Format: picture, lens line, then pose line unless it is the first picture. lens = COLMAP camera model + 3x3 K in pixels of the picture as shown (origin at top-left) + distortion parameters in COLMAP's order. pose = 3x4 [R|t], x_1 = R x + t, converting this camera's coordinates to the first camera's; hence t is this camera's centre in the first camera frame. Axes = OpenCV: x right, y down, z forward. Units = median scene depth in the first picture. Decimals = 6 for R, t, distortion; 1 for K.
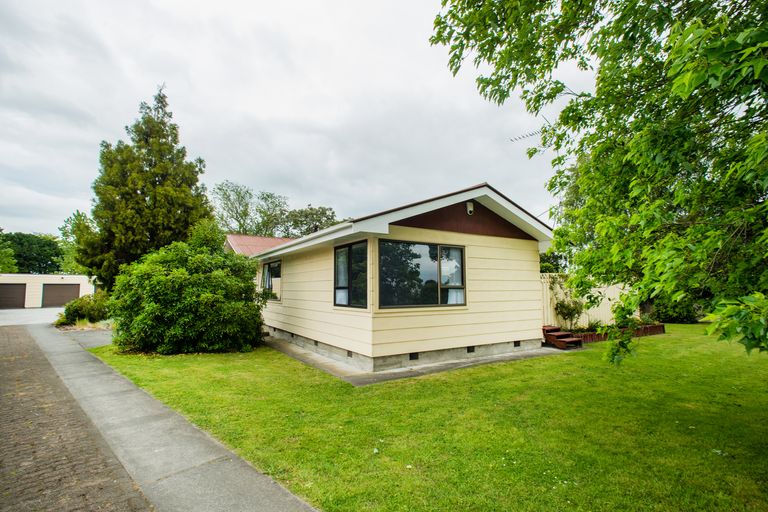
lens RADIAL K [[372.3, 0, 383.8], [0, 372.3, 256.0], [0, 0, 1]] dist [0.000332, 0.000006]
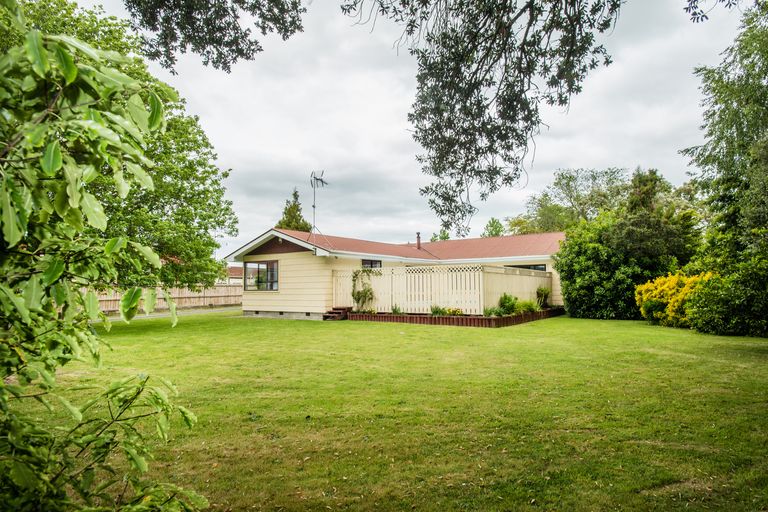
lens RADIAL K [[486.9, 0, 383.9], [0, 486.9, 255.7], [0, 0, 1]] dist [-0.000131, -0.000003]
pose [[0.359965, -0.071463, -0.930225, 2.693045], [0.089367, 0.995118, -0.041867, 0.101755], [0.928676, -0.068061, 0.364594, 0.563377]]
